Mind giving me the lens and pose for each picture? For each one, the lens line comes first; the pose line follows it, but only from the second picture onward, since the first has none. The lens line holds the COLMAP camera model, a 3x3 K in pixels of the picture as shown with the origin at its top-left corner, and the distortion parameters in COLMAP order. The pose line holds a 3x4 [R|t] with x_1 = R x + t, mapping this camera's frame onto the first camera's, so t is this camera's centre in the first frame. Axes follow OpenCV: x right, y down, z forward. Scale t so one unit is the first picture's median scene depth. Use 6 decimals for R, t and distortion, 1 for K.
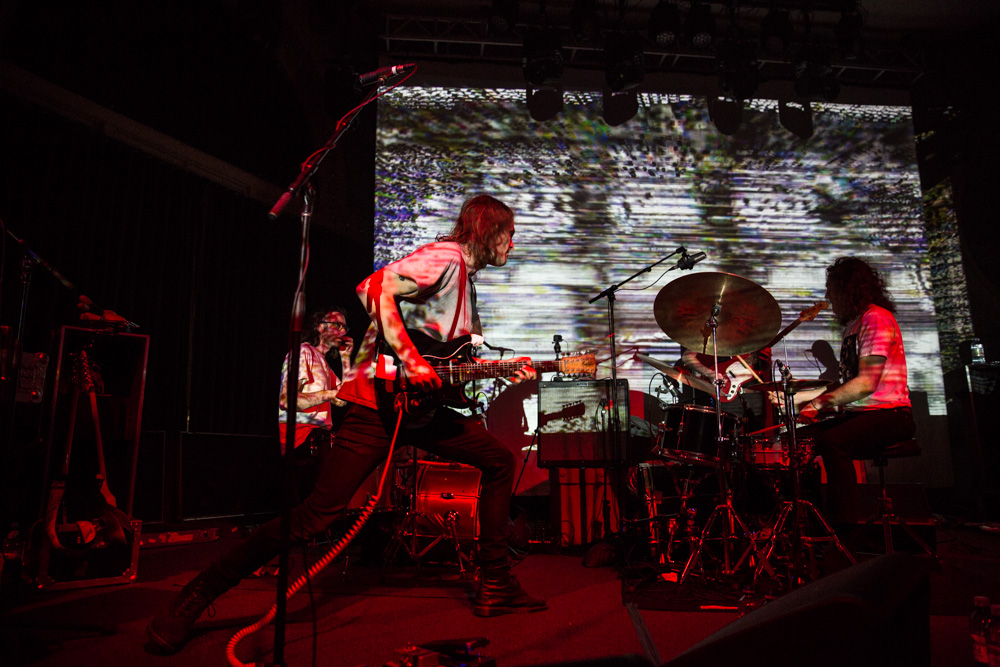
lens RADIAL K [[681.3, 0, 500.0], [0, 681.3, 333.5], [0, 0, 1]] dist [-0.096940, 0.070658]
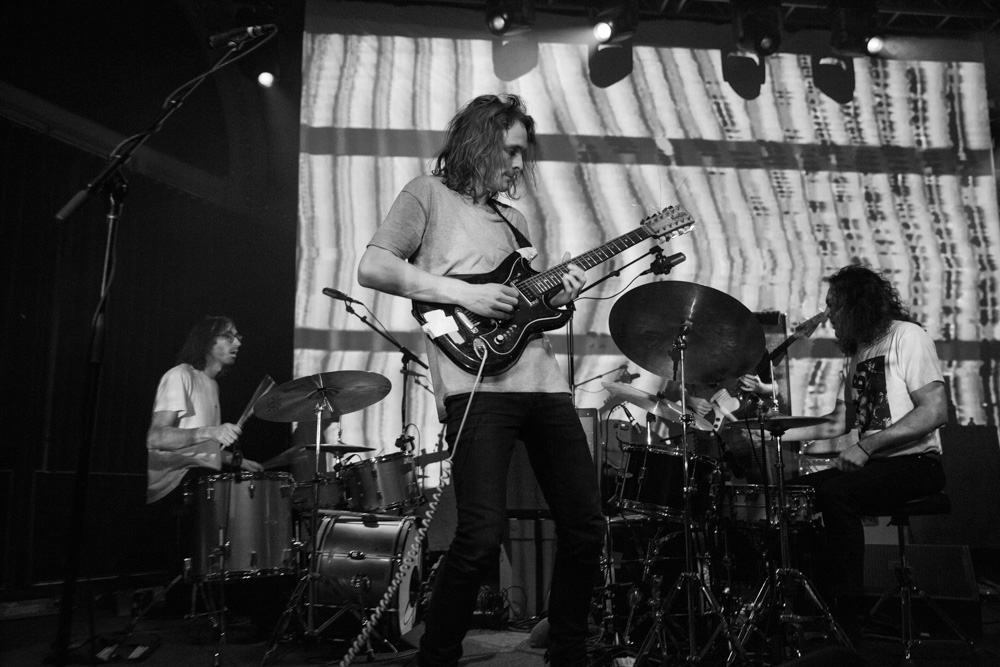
lens RADIAL K [[858.1, 0, 500.0], [0, 858.1, 333.5], [0, 0, 1]] dist [-0.052960, 0.097236]
pose [[0.999874, 0.009722, 0.012517, 0.081163], [-0.009621, 0.999921, -0.008105, -0.016069], [-0.012594, 0.007984, 0.999889, -0.012367]]
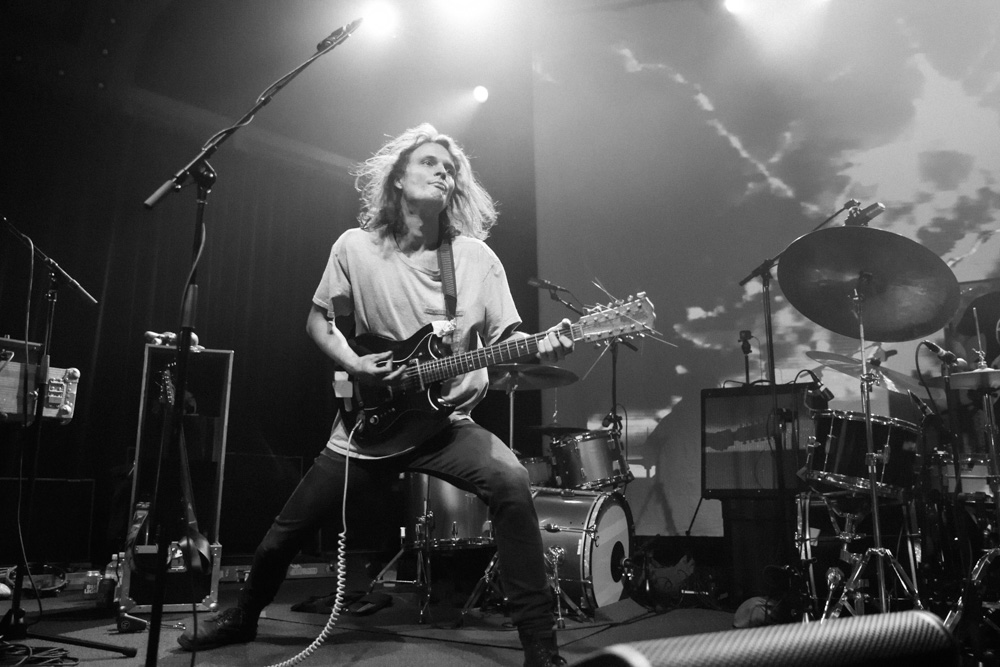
lens RADIAL K [[811.1, 0, 500.0], [0, 811.1, 333.5], [0, 0, 1]] dist [-0.042501, 0.016229]
pose [[0.939614, -0.052133, -0.338241, 0.222525], [0.046878, 0.998620, -0.023694, 0.023963], [0.339009, 0.006408, 0.940761, 0.049079]]
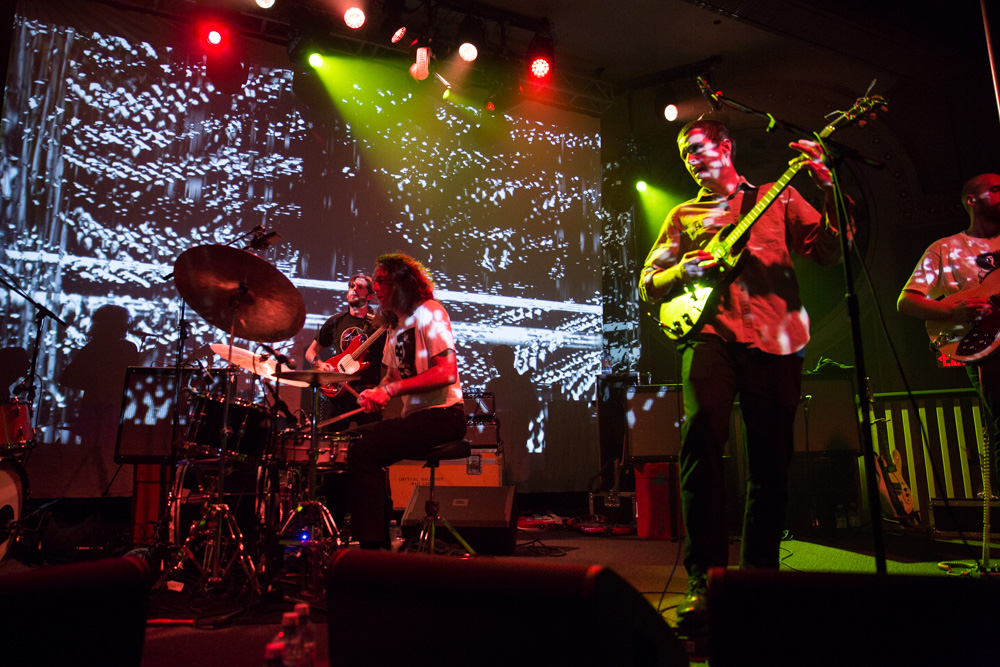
lens RADIAL K [[681.3, 0, 500.0], [0, 681.3, 333.5], [0, 0, 1]] dist [-0.096940, 0.070658]
pose [[0.947261, 0.065746, 0.313645, 0.342436], [-0.063724, 0.997828, -0.016709, 0.015582], [-0.314062, -0.004158, 0.949393, 0.029614]]
